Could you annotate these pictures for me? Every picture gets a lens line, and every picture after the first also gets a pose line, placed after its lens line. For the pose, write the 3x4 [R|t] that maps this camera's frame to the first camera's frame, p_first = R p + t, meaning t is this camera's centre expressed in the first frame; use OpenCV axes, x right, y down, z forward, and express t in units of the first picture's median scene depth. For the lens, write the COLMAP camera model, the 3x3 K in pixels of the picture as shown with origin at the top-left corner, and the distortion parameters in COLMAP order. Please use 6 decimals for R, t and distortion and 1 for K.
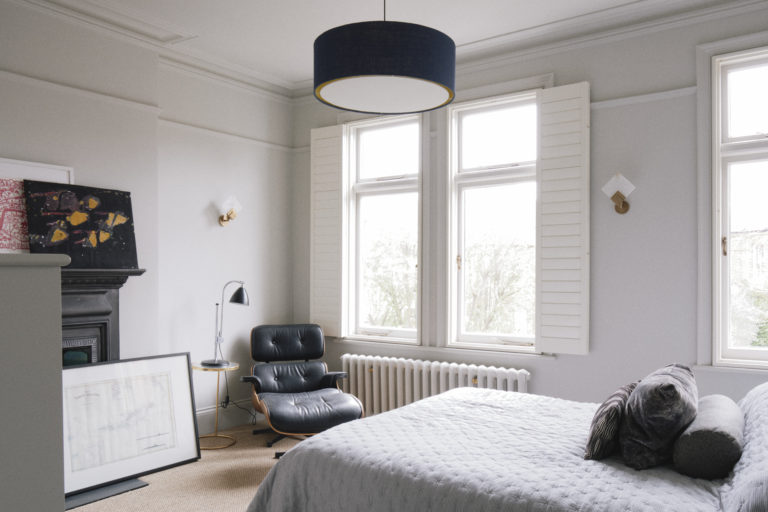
lens RADIAL K [[616.0, 0, 384.1], [0, 616.0, 266.3], [0, 0, 1]] dist [-0.000859, 0.000992]
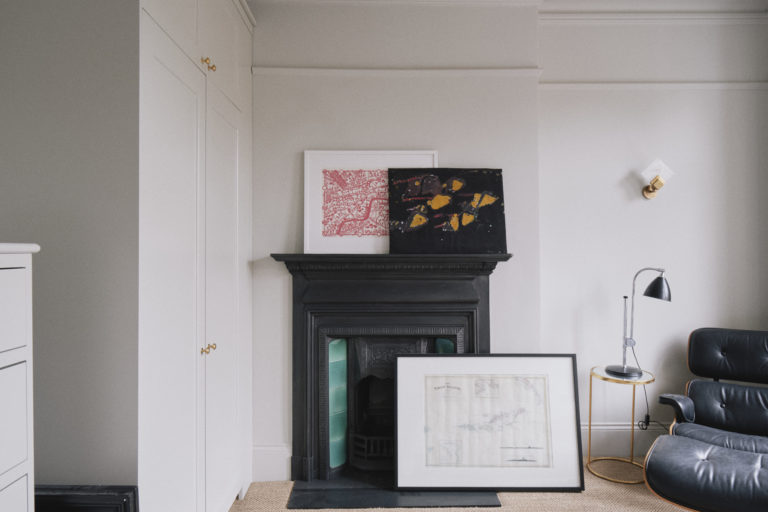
lens RADIAL K [[546.8, 0, 383.0], [0, 546.8, 239.4], [0, 0, 1]] dist [-0.001512, -0.003594]
pose [[0.603441, -0.022411, -0.797093, 0.127667], [0.010544, 0.999742, -0.020126, -0.002437], [0.797338, 0.003741, 0.603522, 0.393759]]
